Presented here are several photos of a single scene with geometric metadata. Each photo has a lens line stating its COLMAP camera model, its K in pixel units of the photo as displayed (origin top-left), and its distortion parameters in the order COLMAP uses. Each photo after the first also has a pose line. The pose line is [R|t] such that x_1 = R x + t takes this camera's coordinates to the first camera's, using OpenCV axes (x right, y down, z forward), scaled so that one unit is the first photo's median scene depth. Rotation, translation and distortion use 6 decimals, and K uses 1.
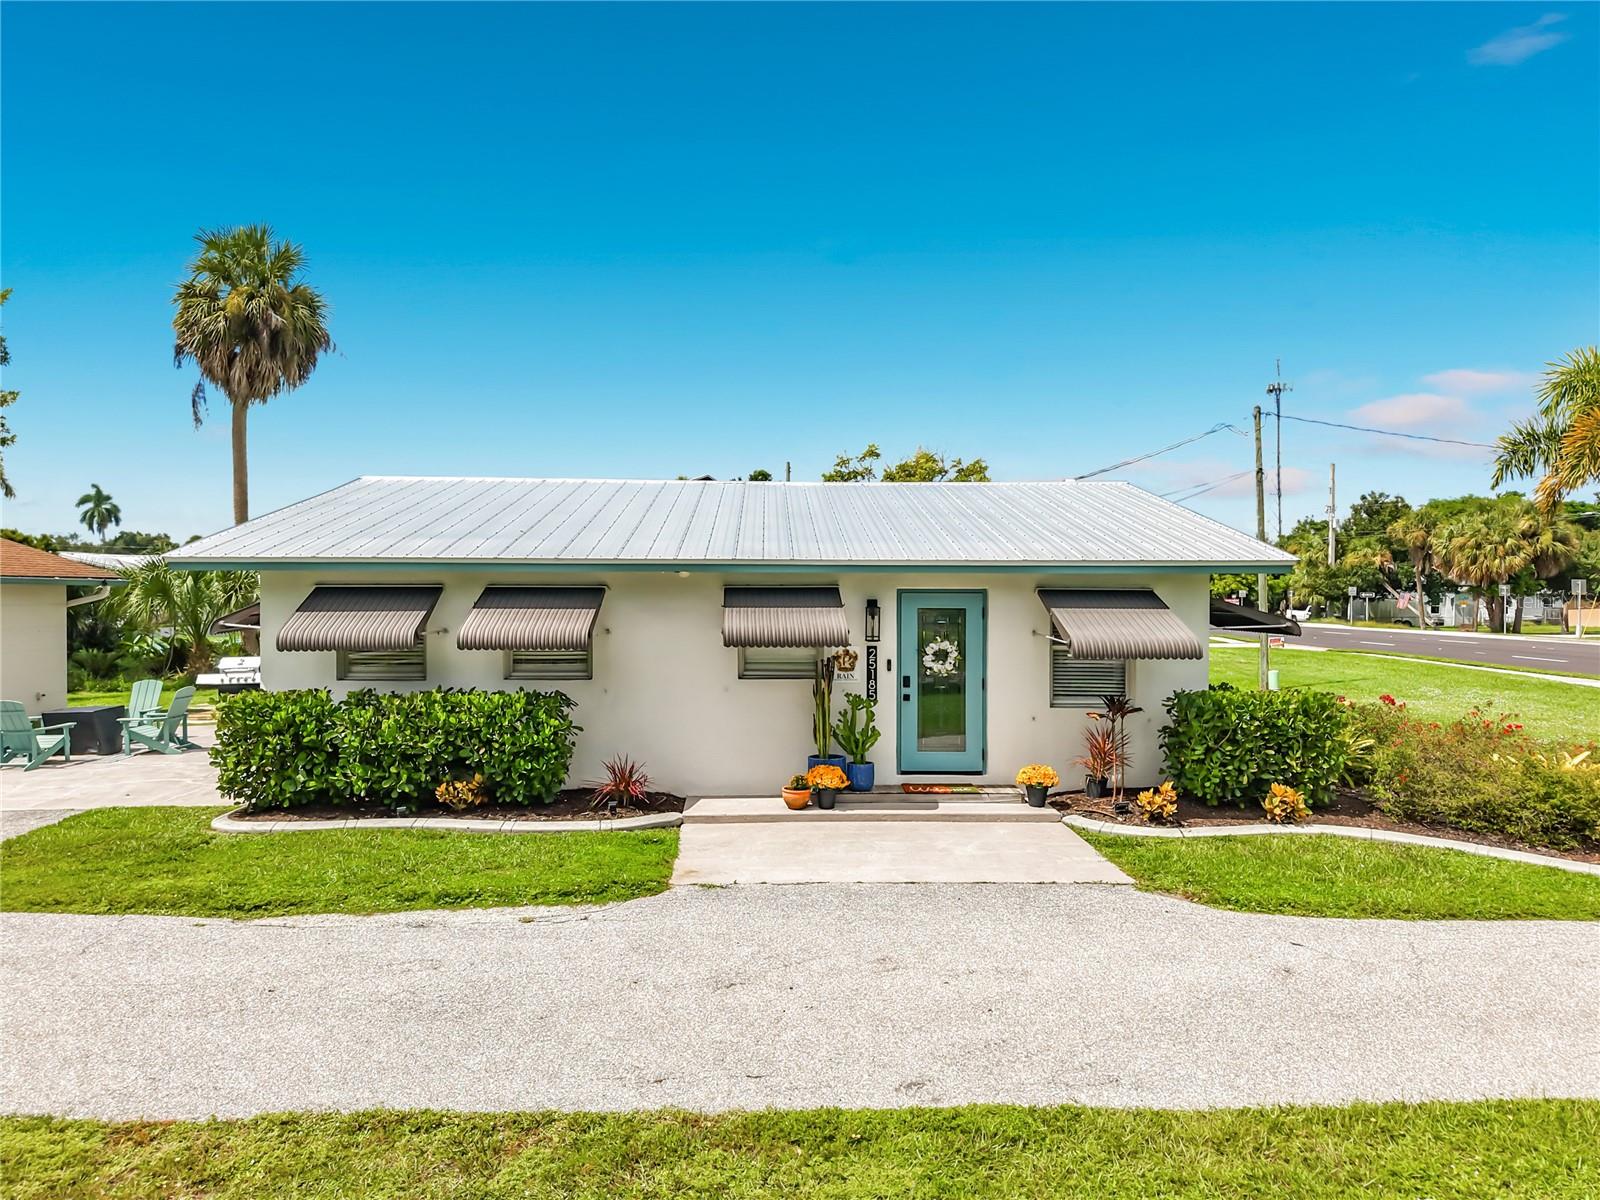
lens RADIAL K [[1048.7, 0, 800.0], [0, 1048.7, 600.0], [0, 0, 1]] dist [-0.002079, -0.001660]
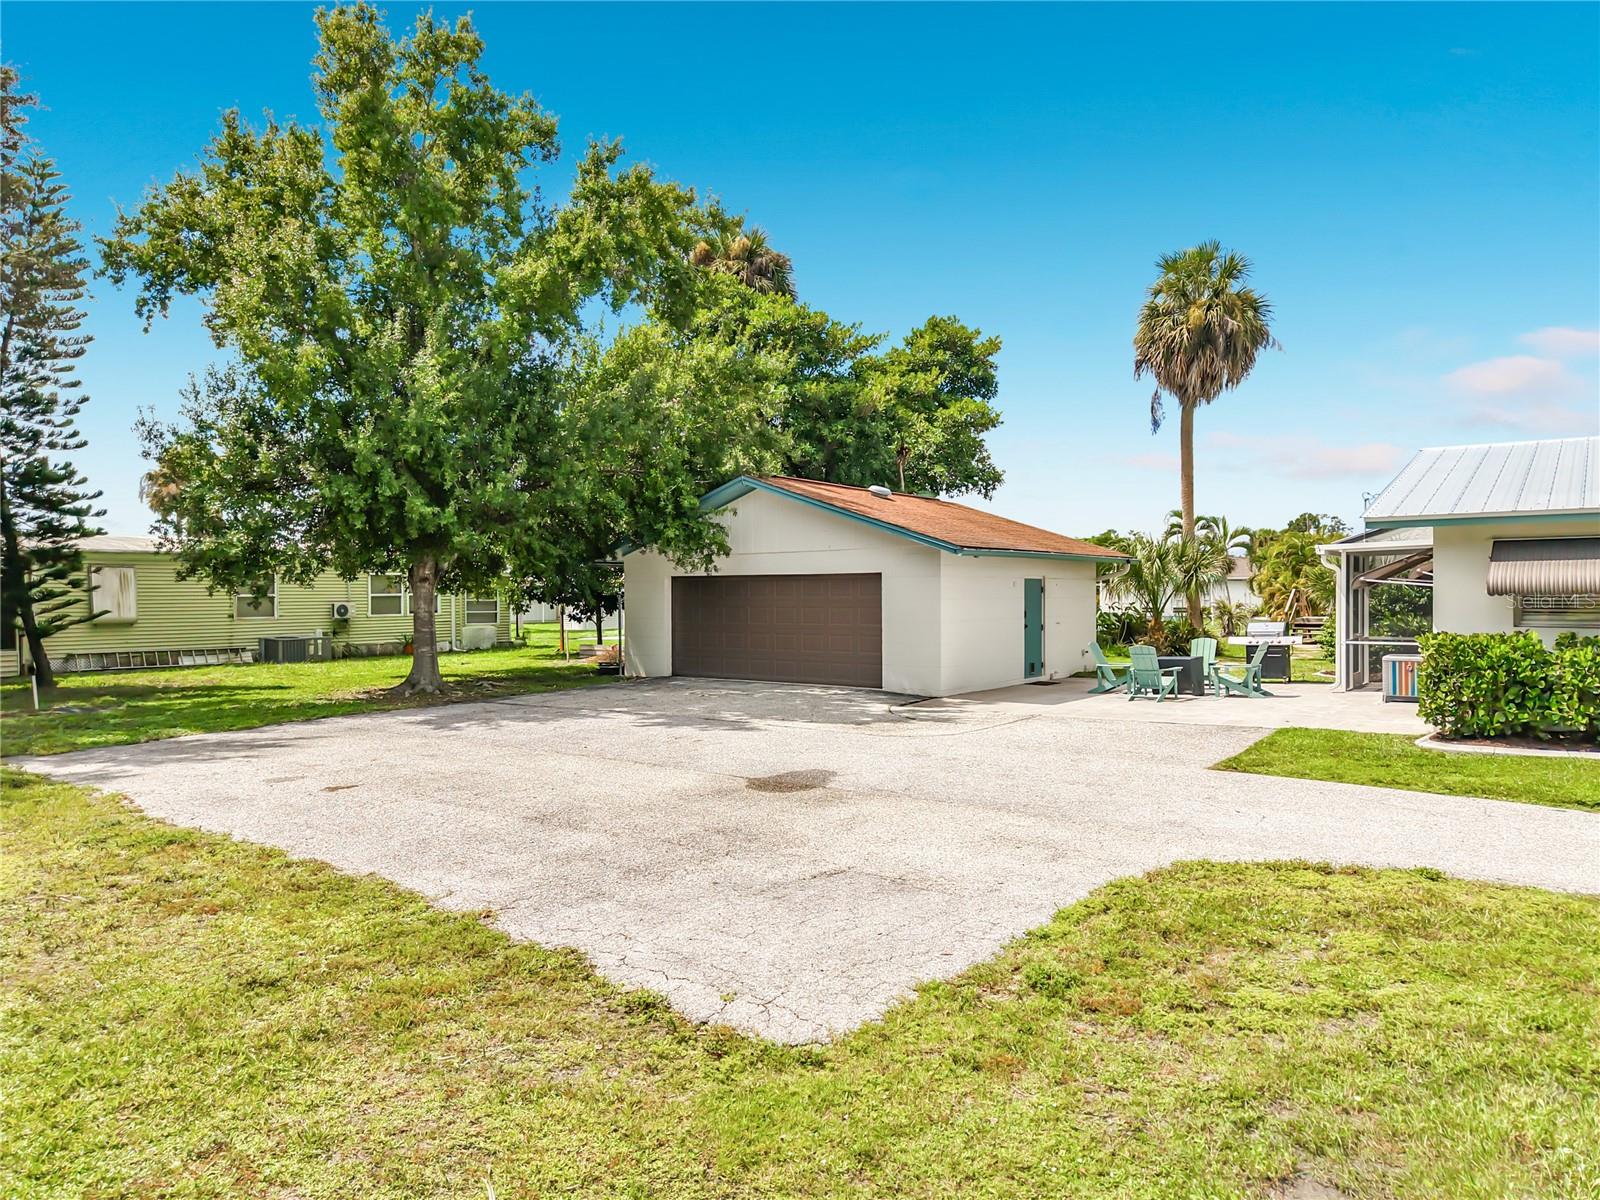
lens RADIAL K [[1048.7, 0, 800.0], [0, 1048.7, 600.0], [0, 0, 1]] dist [-0.002079, -0.001660]
pose [[0.767595, -0.000814, -0.640934, -0.302837], [0.001427, 0.999999, 0.000439, 0.045713], [0.640933, -0.001251, 0.767596, -0.292495]]
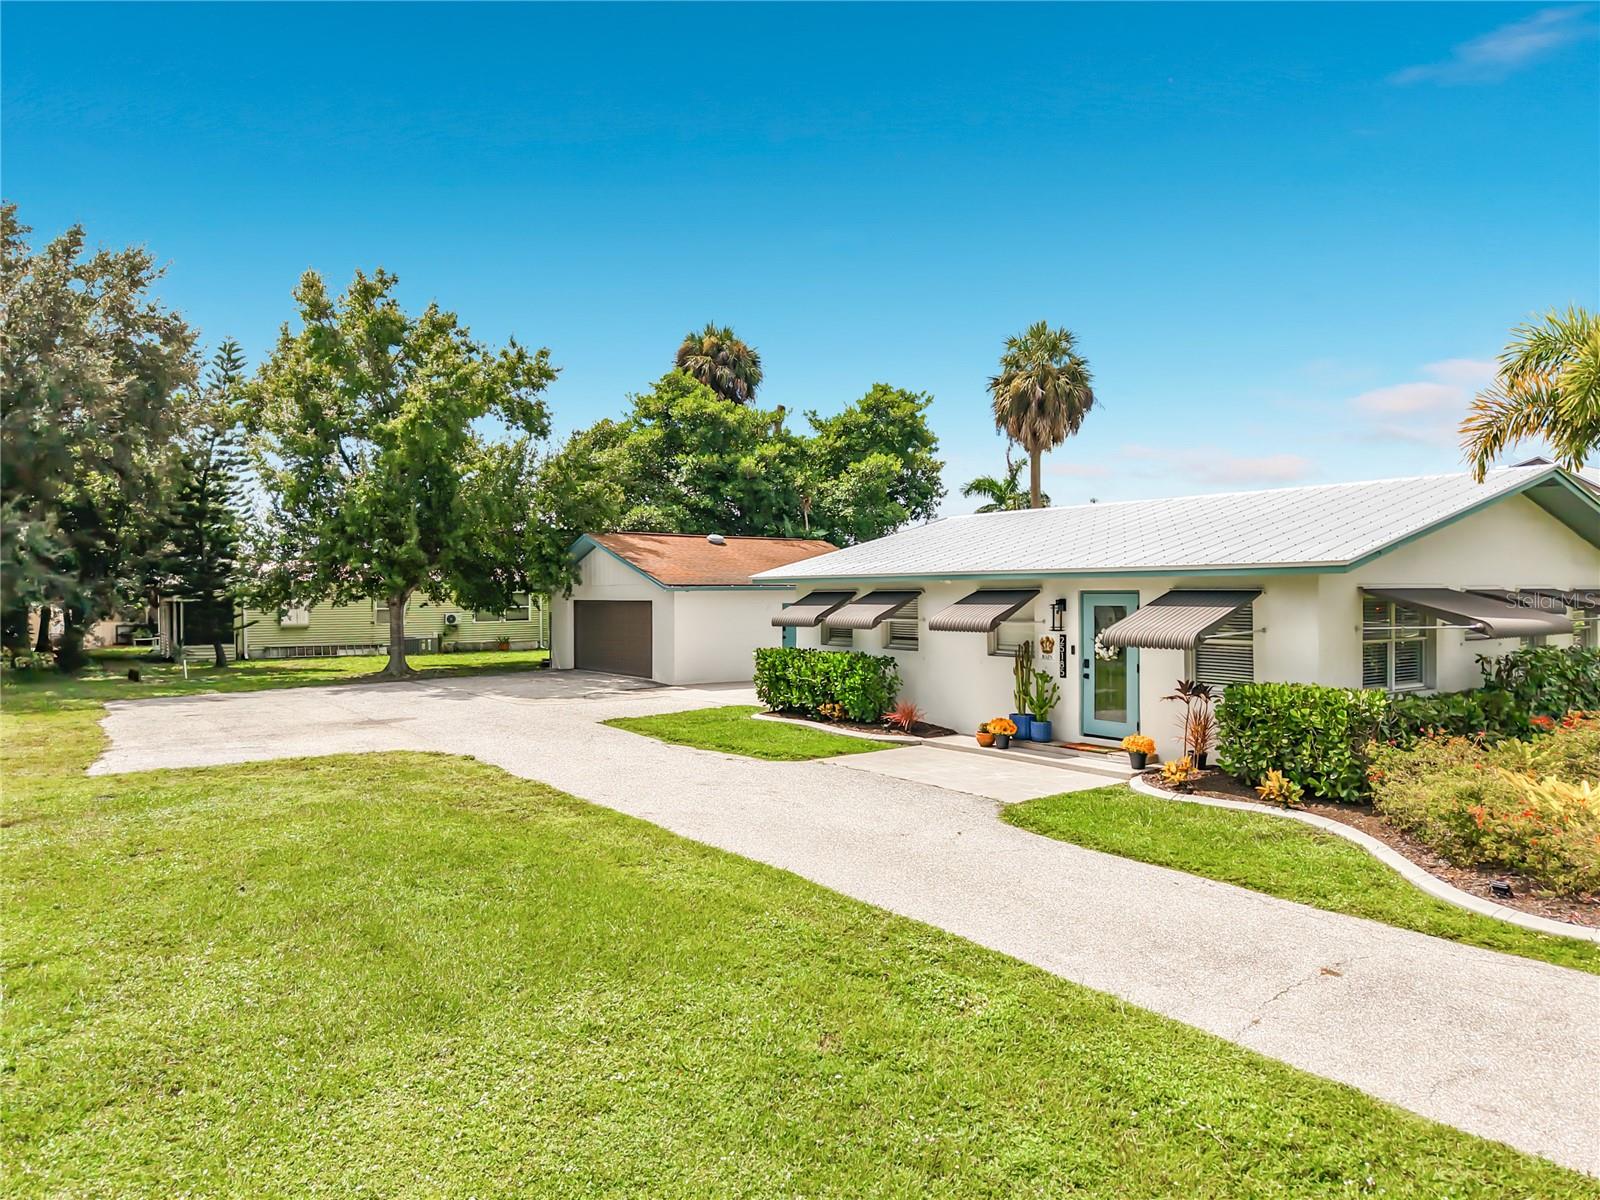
lens RADIAL K [[1048.7, 0, 800.0], [0, 1048.7, 600.0], [0, 0, 1]] dist [-0.002079, -0.001660]
pose [[0.546755, 0.000483, -0.837293, 0.976264], [-0.001716, 0.999998, -0.000544, 0.002300], [0.837291, 0.001735, 0.546755, 0.016060]]
